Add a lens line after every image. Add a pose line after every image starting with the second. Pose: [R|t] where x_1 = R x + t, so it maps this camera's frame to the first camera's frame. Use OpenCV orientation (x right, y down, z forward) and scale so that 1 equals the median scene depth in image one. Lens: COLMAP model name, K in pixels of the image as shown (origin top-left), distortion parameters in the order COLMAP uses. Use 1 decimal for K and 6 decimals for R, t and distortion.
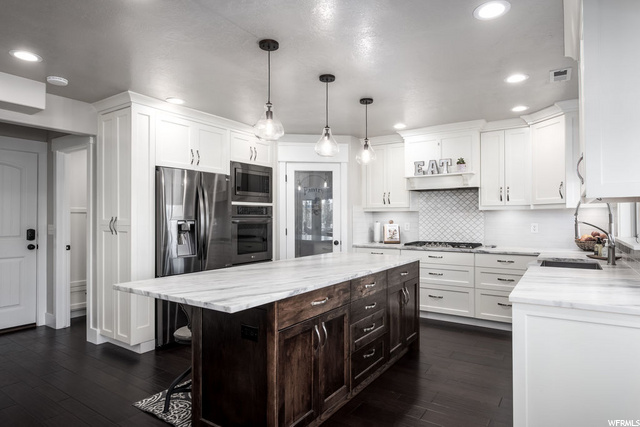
lens RADIAL K [[381.6, 0, 319.1], [0, 381.6, 211.6], [0, 0, 1]] dist [-0.001996, -0.000269]
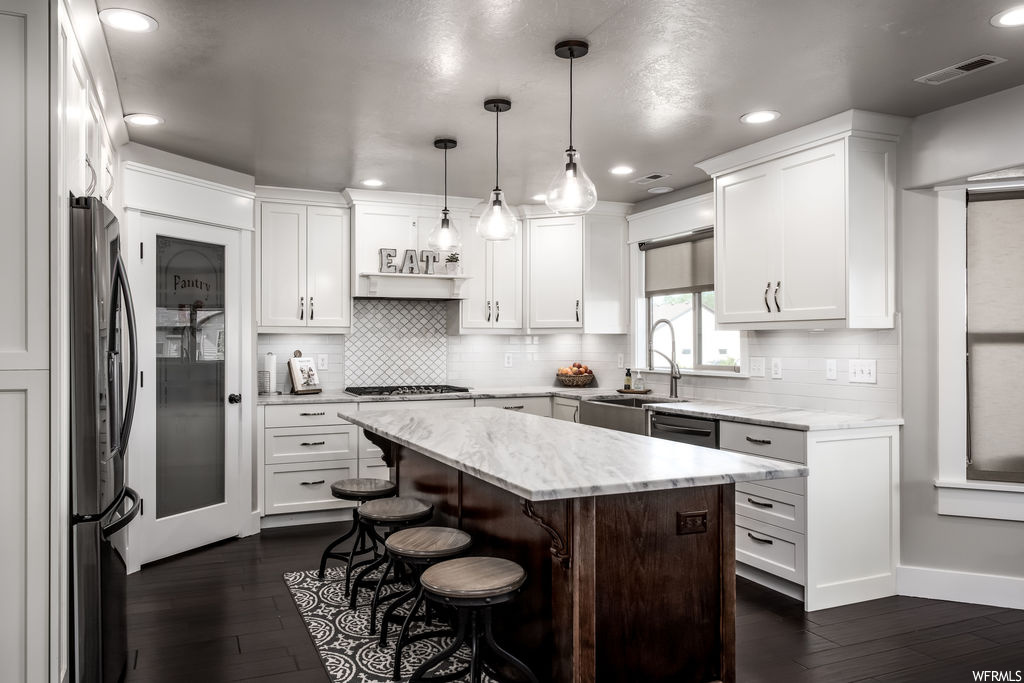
lens RADIAL K [[725.0, 0, 507.8], [0, 725.0, 344.7], [0, 0, 1]] dist [0.007893, 0.001558]
pose [[0.539979, 0.002176, 0.841676, -0.536319], [-0.013242, 0.999895, 0.005911, 0.005216], [-0.841574, -0.014337, 0.539951, 0.233698]]
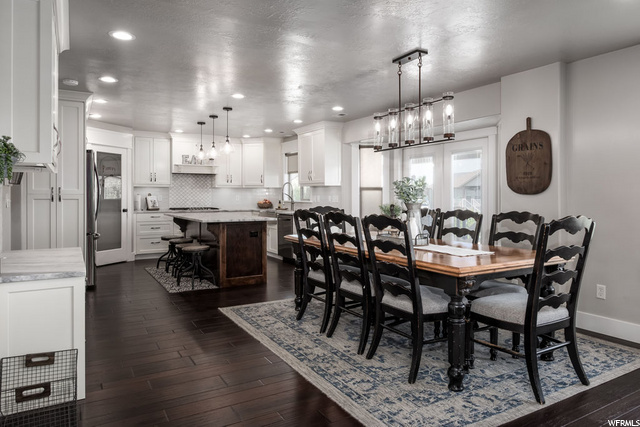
lens RADIAL K [[423.3, 0, 344.3], [0, 423.3, 196.5], [0, 0, 1]] dist [0.003612, -0.001308]
pose [[0.411211, 0.002784, 0.911536, -0.972557], [-0.015381, 0.999874, 0.003885, 0.018040], [-0.911411, -0.015618, 0.411202, -0.271847]]
